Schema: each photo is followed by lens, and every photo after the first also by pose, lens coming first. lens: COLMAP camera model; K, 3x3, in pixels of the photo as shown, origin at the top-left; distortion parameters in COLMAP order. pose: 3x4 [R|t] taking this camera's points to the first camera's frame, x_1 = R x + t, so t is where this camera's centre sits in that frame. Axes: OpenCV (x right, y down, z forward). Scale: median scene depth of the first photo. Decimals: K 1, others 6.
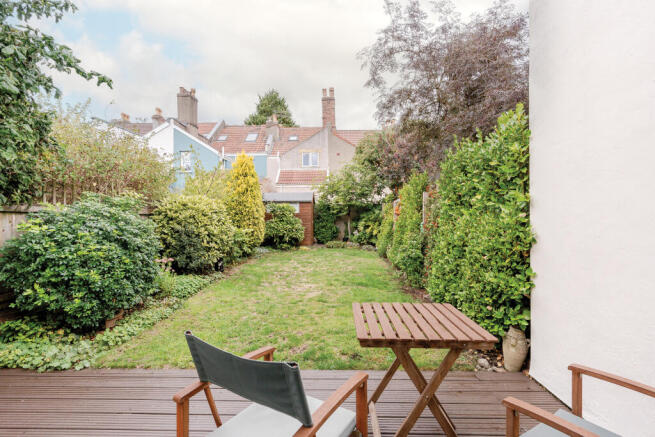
lens RADIAL K [[305.3, 0, 327.5], [0, 305.3, 218.5], [0, 0, 1]] dist [-0.001783, 0.000041]
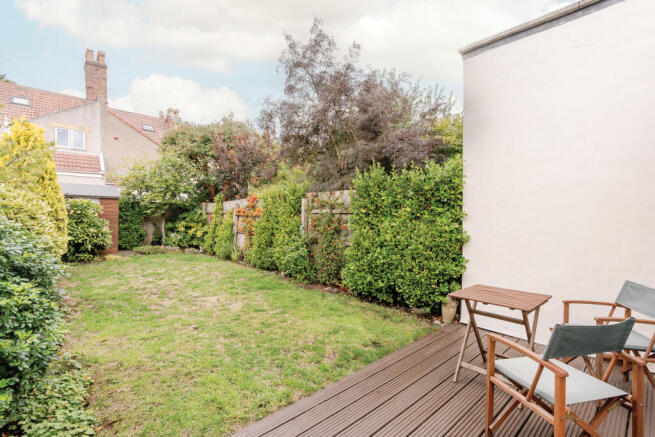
lens RADIAL K [[298.4, 0, 327.5], [0, 298.4, 218.5], [0, 0, 1]] dist [-0.002405, 0.000645]
pose [[0.725229, 0.003758, 0.688497, -0.199041], [-0.008498, 0.999958, 0.003494, -0.008901], [-0.688455, -0.008385, 0.725231, 0.070135]]
